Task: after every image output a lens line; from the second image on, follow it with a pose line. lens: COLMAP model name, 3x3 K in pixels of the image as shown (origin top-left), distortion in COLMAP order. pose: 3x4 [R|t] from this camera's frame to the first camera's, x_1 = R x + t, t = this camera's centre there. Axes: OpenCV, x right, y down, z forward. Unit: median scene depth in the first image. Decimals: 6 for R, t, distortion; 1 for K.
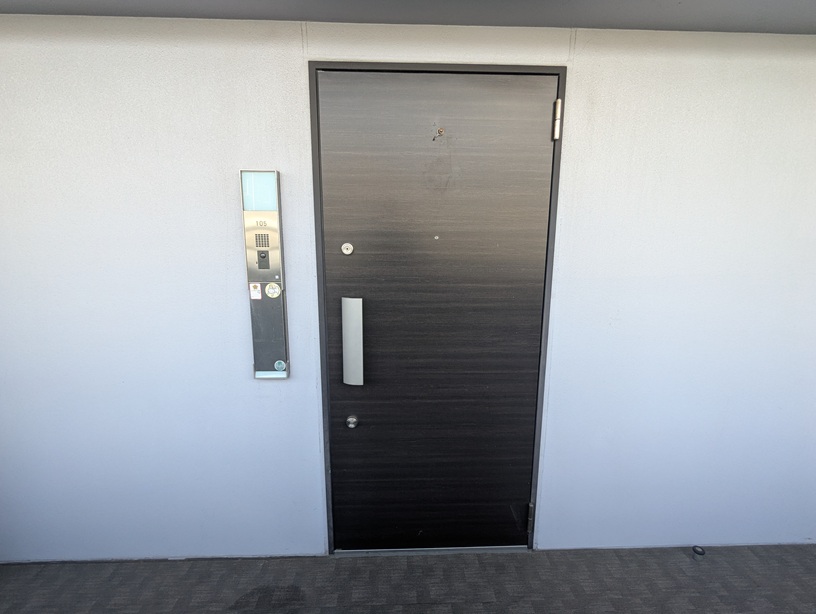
lens RADIAL K [[386.3, 0, 408.5], [0, 386.3, 308.3], [0, 0, 1]] dist [0.002108, 0.001076]
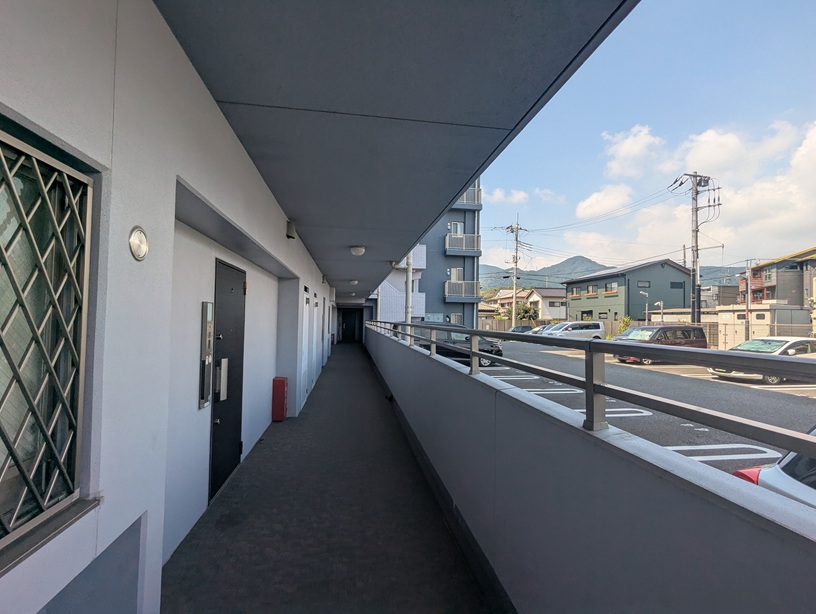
lens RADIAL K [[386.3, 0, 407.8], [0, 386.3, 306.1], [0, 0, 1]] dist [0.002108, 0.001076]
pose [[-0.117481, 0.019526, 0.992883, -2.214069], [0.158676, 0.987331, -0.000641, -0.144923], [-0.980316, 0.157471, -0.119091, 0.160948]]
